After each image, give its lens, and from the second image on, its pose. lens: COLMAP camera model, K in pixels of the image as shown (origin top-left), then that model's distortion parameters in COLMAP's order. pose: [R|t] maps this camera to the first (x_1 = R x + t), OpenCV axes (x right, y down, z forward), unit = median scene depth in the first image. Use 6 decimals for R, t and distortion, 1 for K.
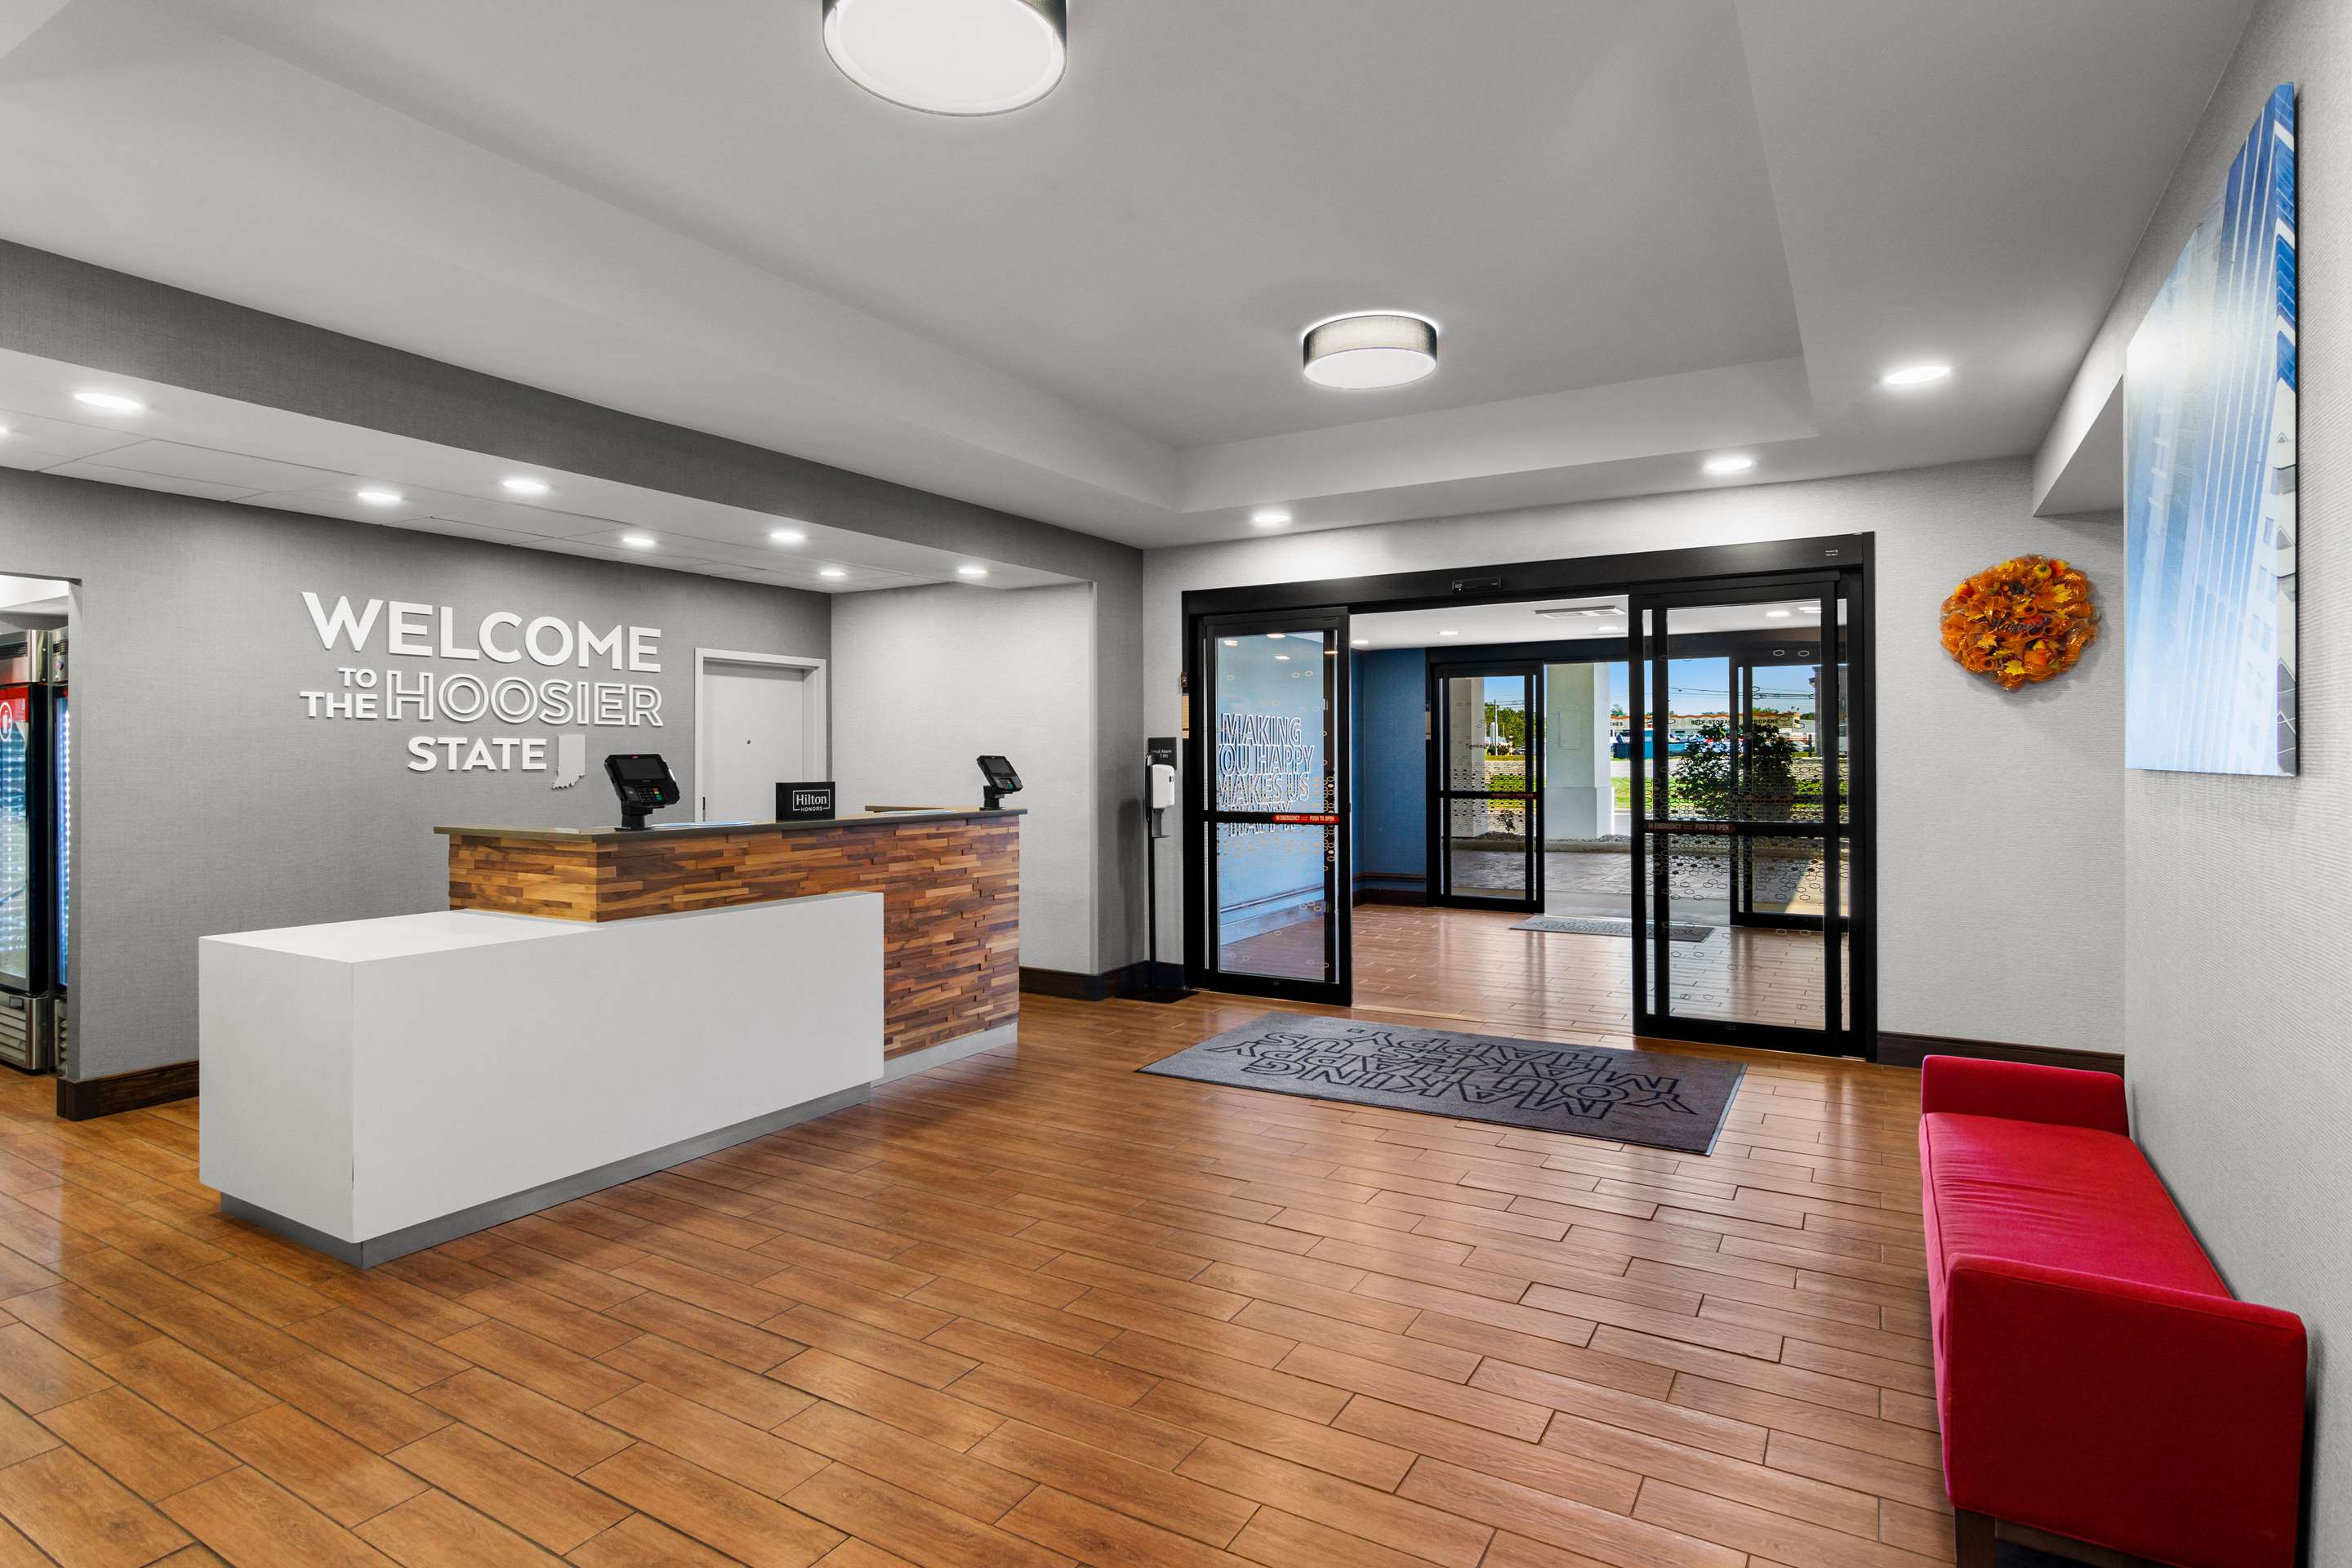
lens RADIAL K [[1198.1, 0, 1175.8], [0, 1198.1, 771.1], [0, 0, 1]] dist [-0.000473, 0.001131]
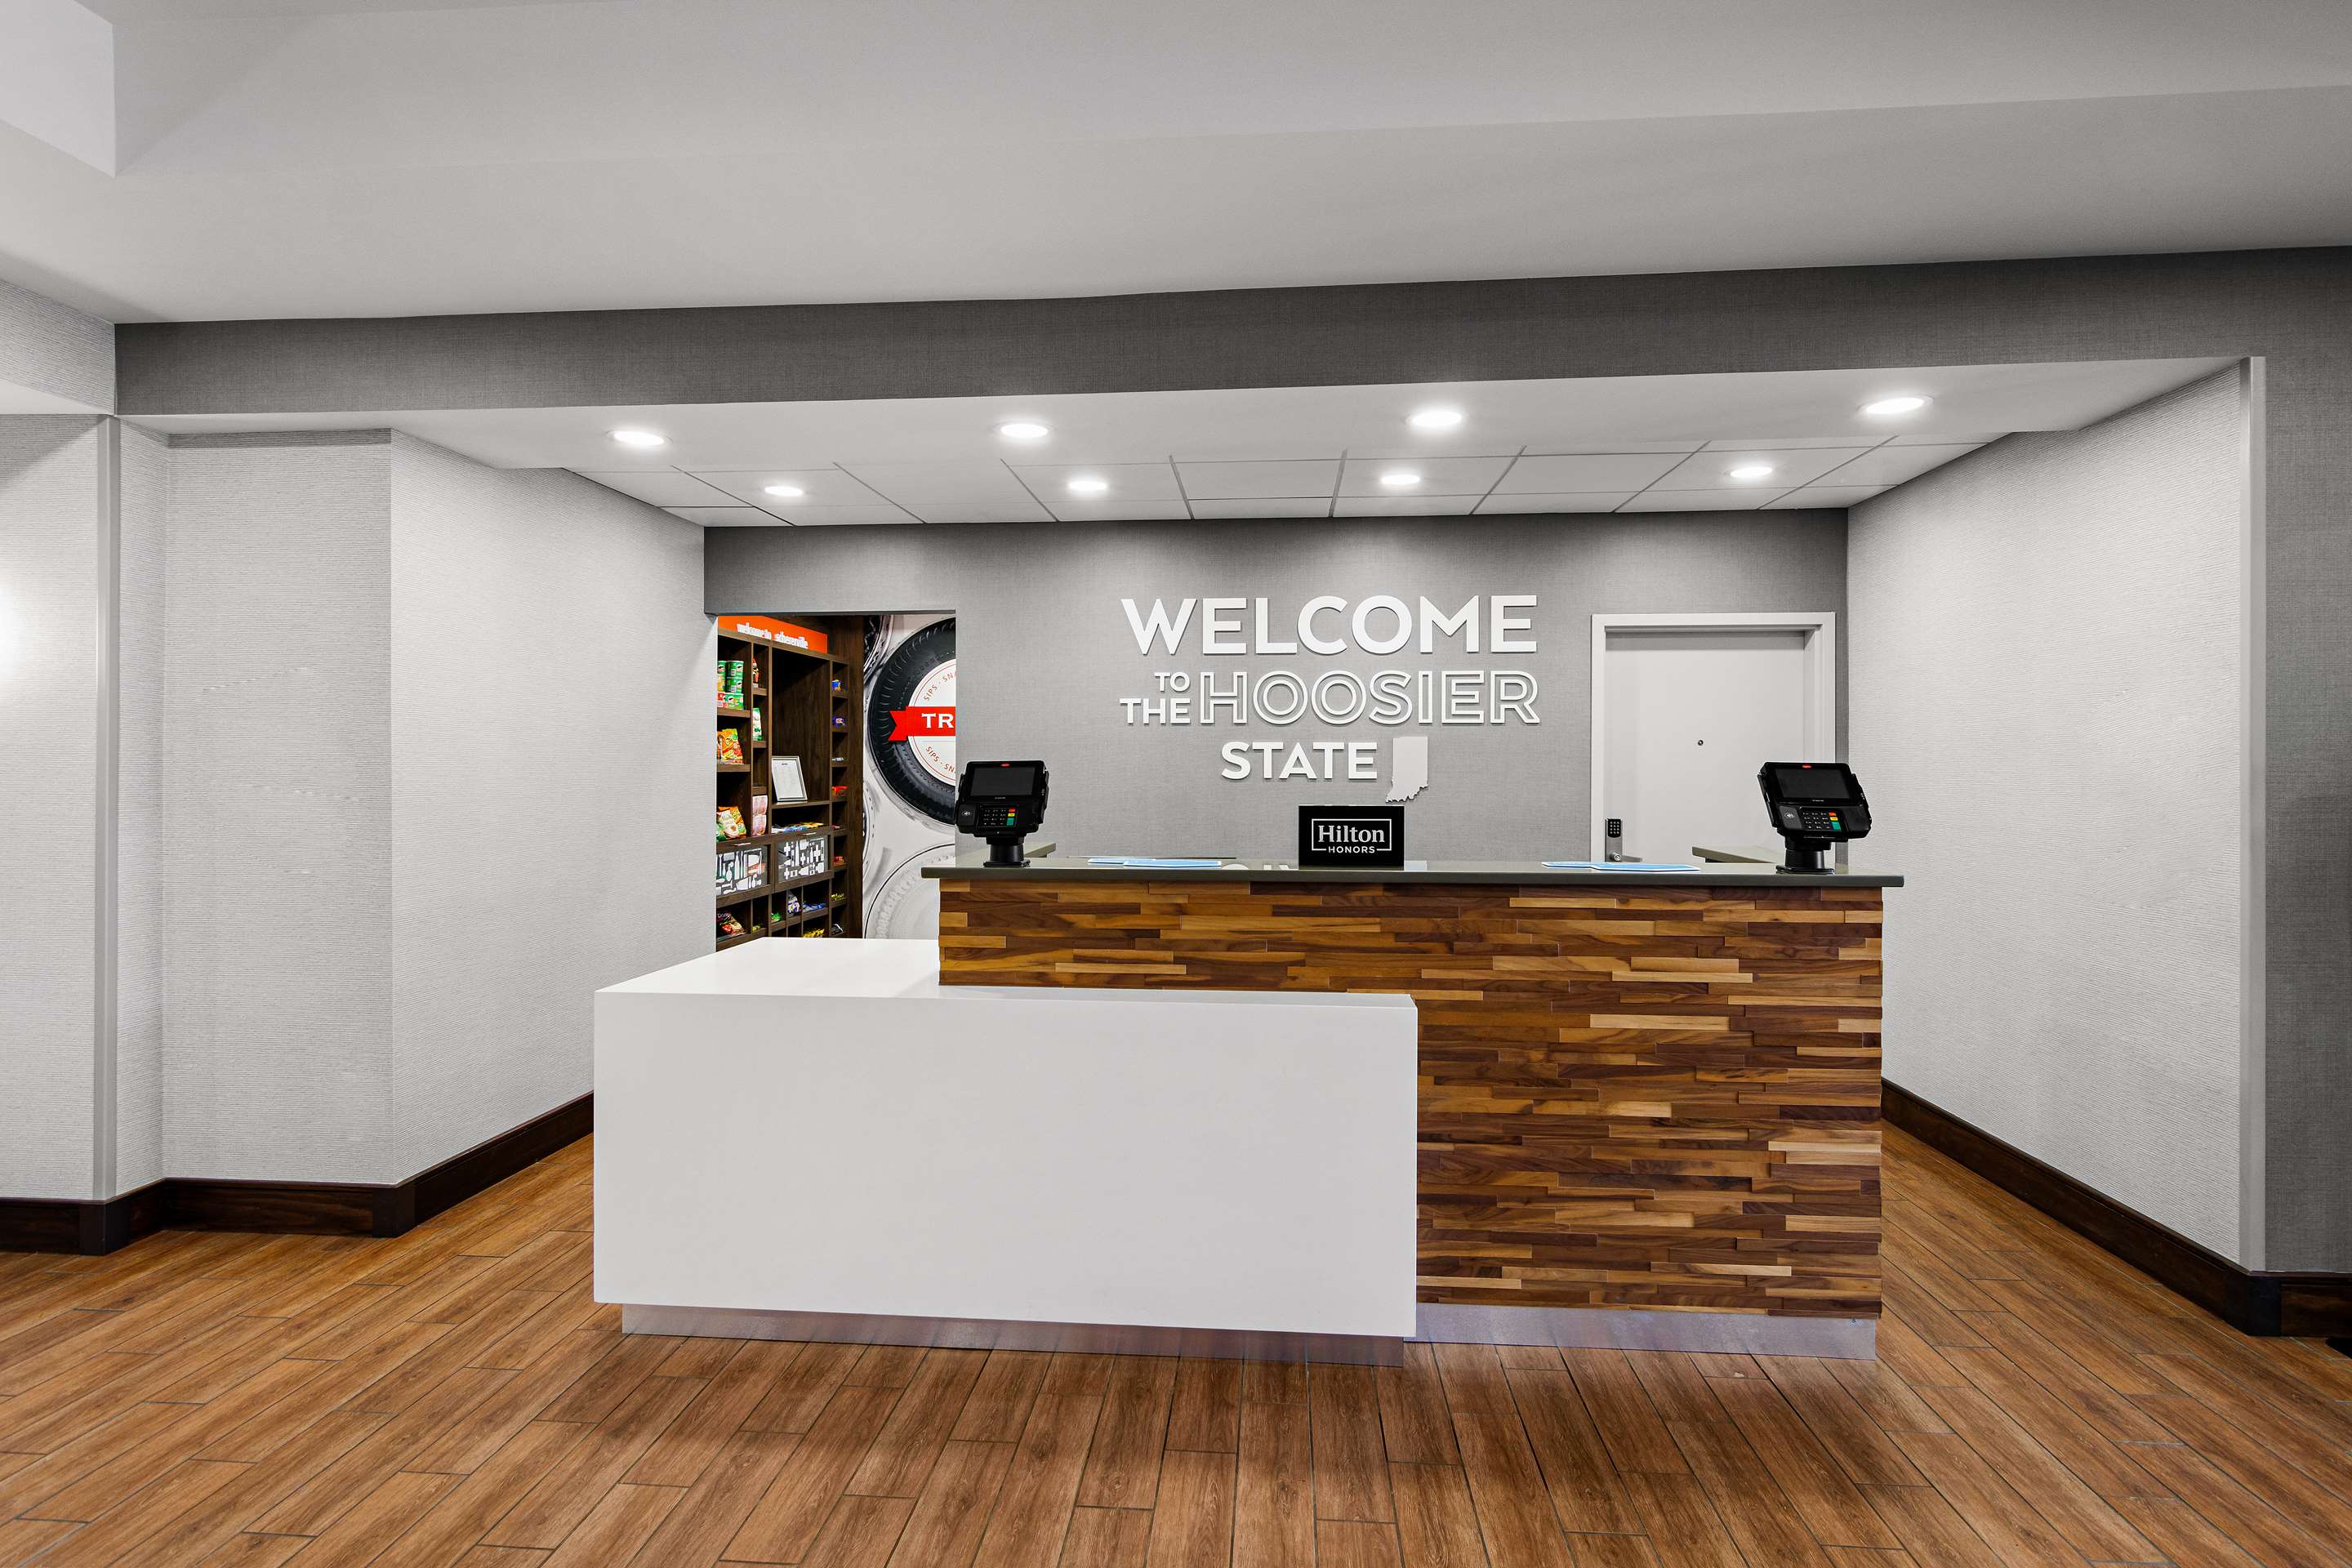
lens RADIAL K [[1198.1, 0, 1175.8], [0, 1198.1, 771.1], [0, 0, 1]] dist [-0.000473, 0.001131]
pose [[0.438604, 0.007254, -0.898651, 0.184881], [-0.011020, 0.999936, 0.002692, -0.008353], [0.898613, 0.008722, 0.438655, 0.576508]]
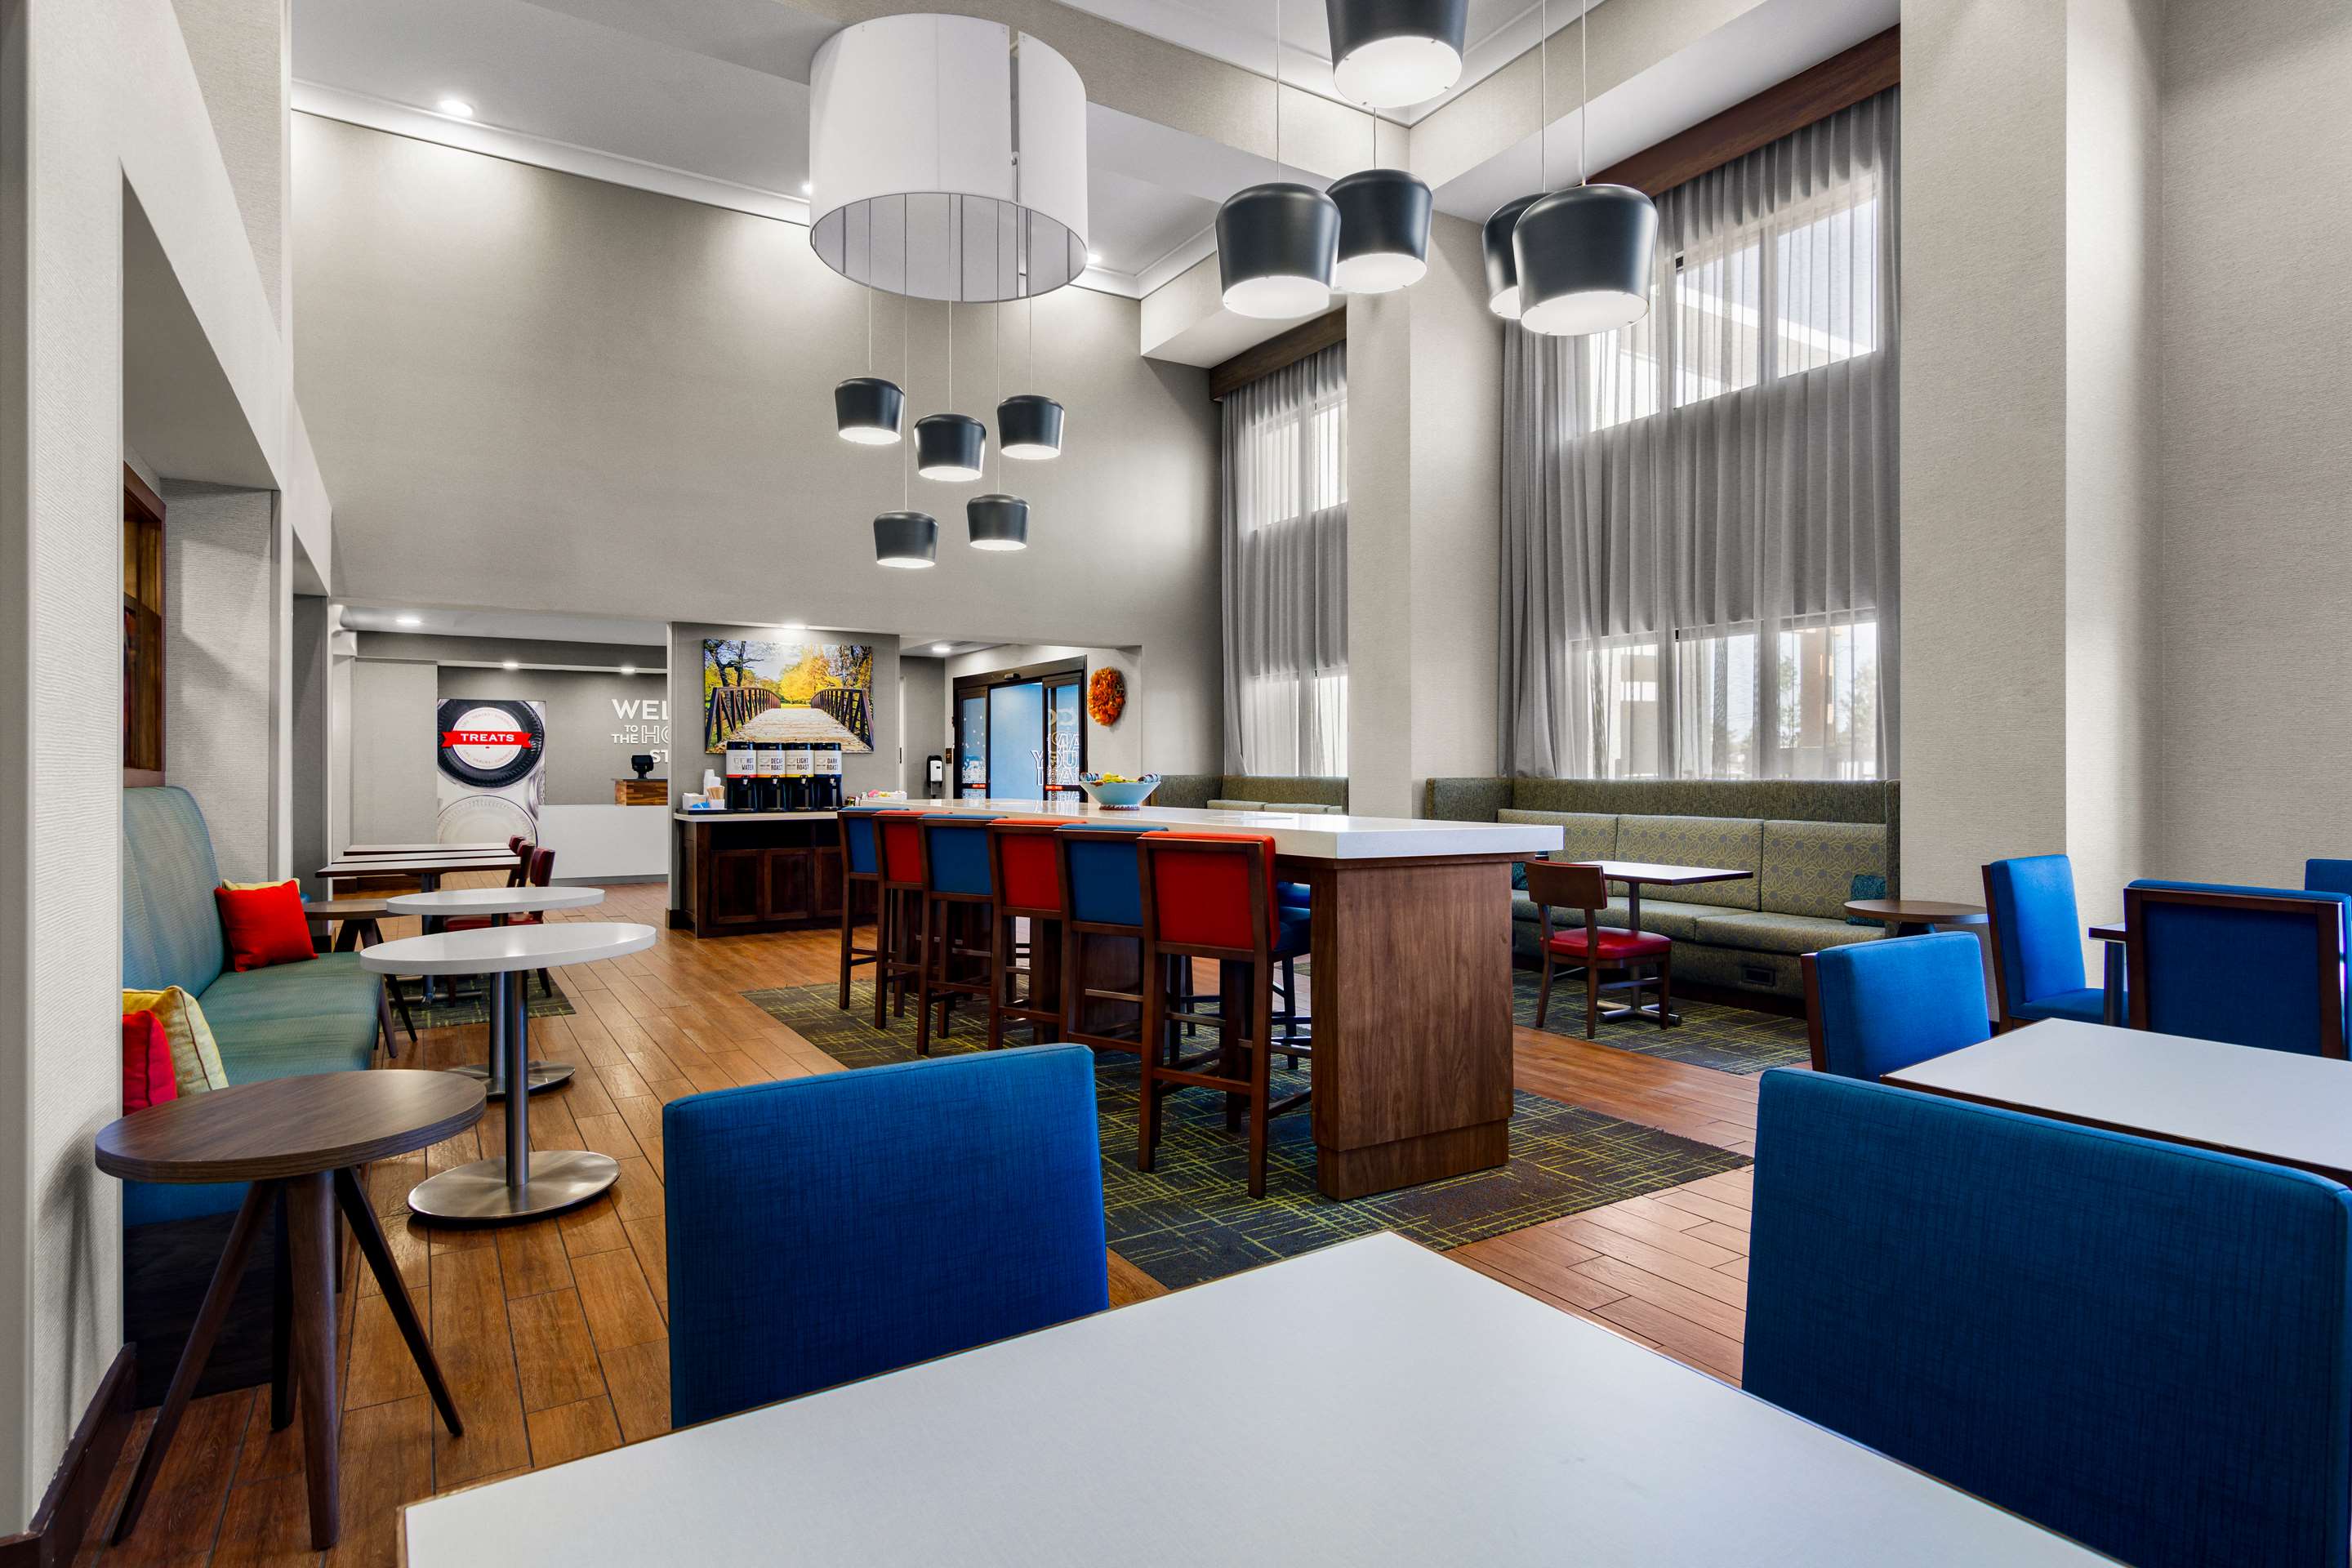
lens RADIAL K [[1198.1, 0, 1175.8], [0, 1198.1, 771.1], [0, 0, 1]] dist [-0.000473, 0.001131]
pose [[0.892006, 0.003627, -0.452009, 1.713224], [-0.006580, 0.999966, -0.004960, 0.026465], [0.451976, 0.007398, 0.892000, -0.920518]]
